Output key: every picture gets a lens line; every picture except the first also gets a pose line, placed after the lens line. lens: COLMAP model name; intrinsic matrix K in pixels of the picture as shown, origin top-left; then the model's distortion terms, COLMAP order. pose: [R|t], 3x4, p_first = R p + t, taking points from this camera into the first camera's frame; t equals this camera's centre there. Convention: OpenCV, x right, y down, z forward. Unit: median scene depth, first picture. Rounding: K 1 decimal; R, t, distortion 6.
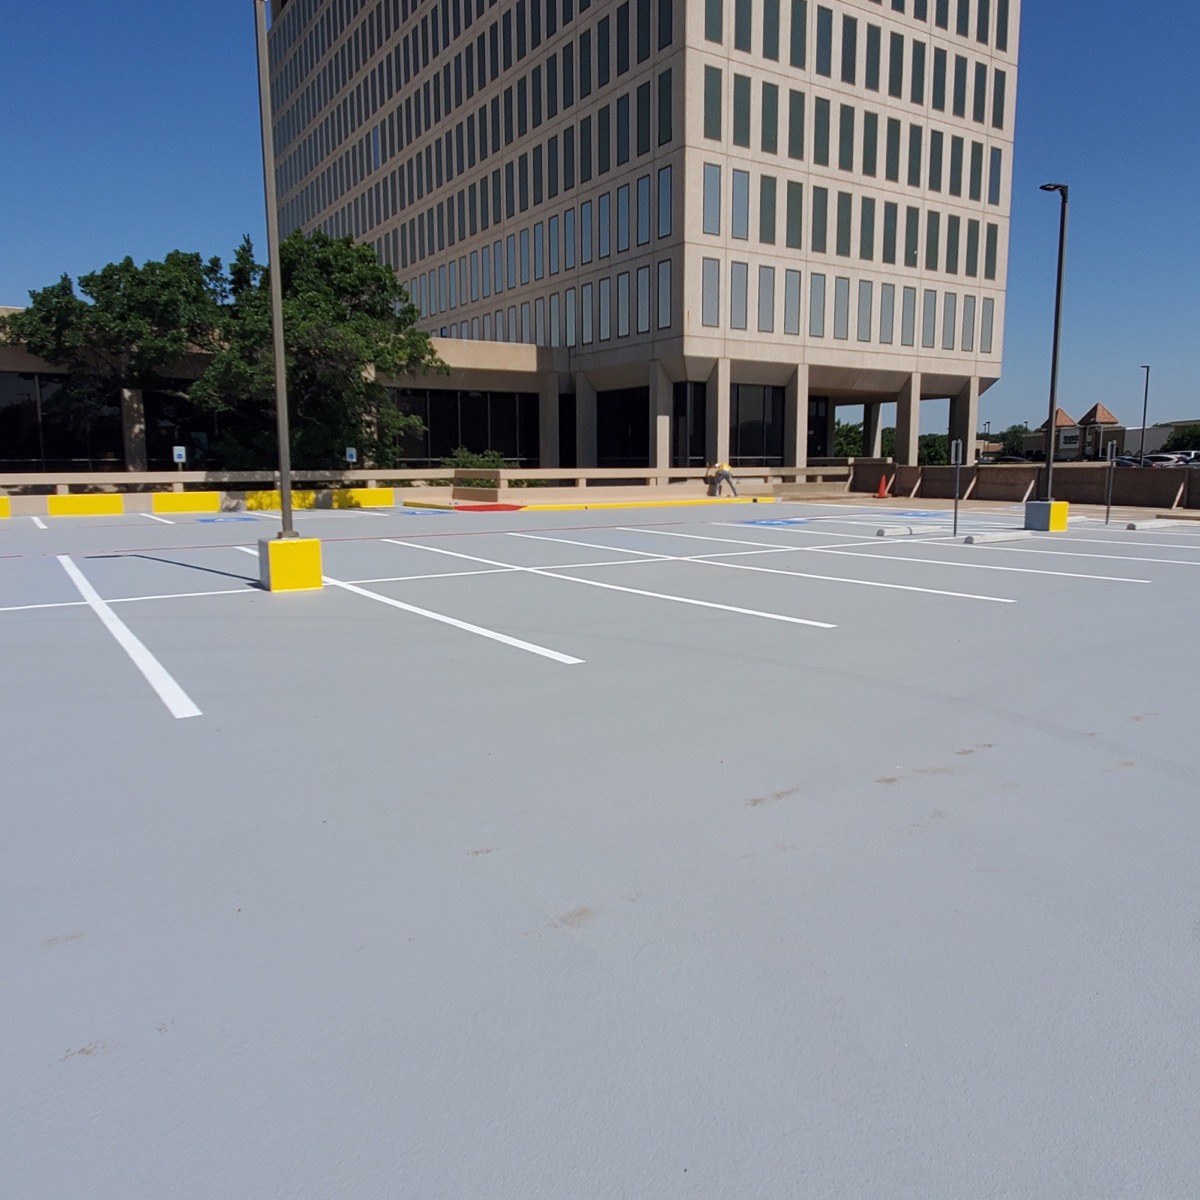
lens RADIAL K [[941.0, 0, 601.1], [0, 941.0, 598.5], [0, 0, 1]] dist [-0.005420, -0.001424]
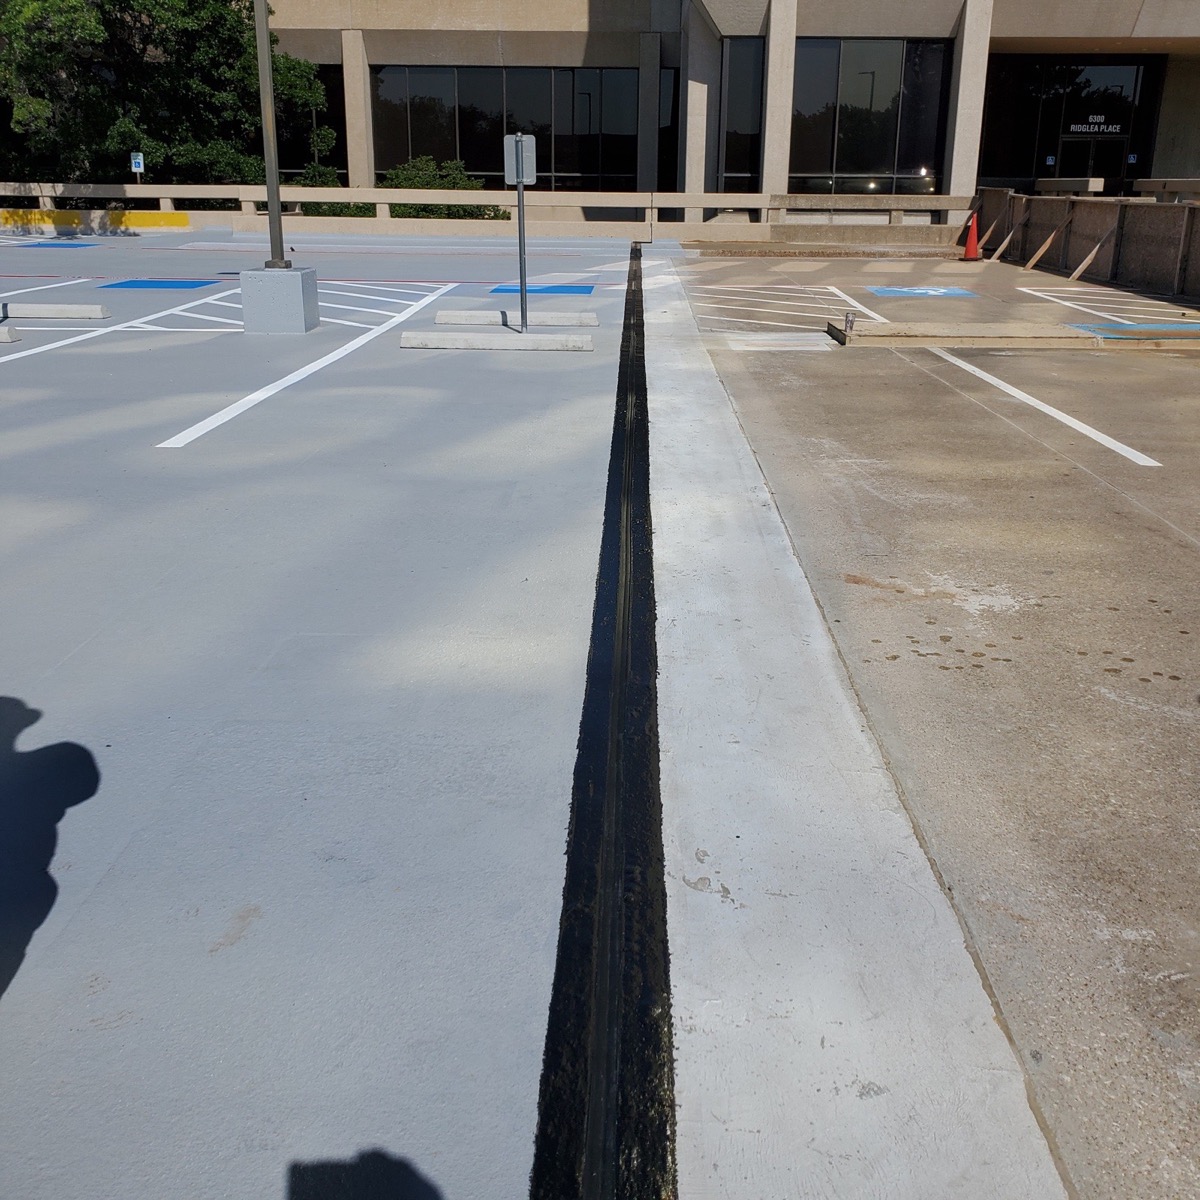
lens RADIAL K [[1180.8, 0, 599.3], [0, 1180.8, 598.9], [0, 0, 1]] dist [0.023817, 0.000000]
pose [[0.819900, 0.201953, -0.535705, 0.529498], [-0.095539, 0.970861, 0.219777, -0.049040], [0.564479, -0.129014, 0.815303, 0.324900]]
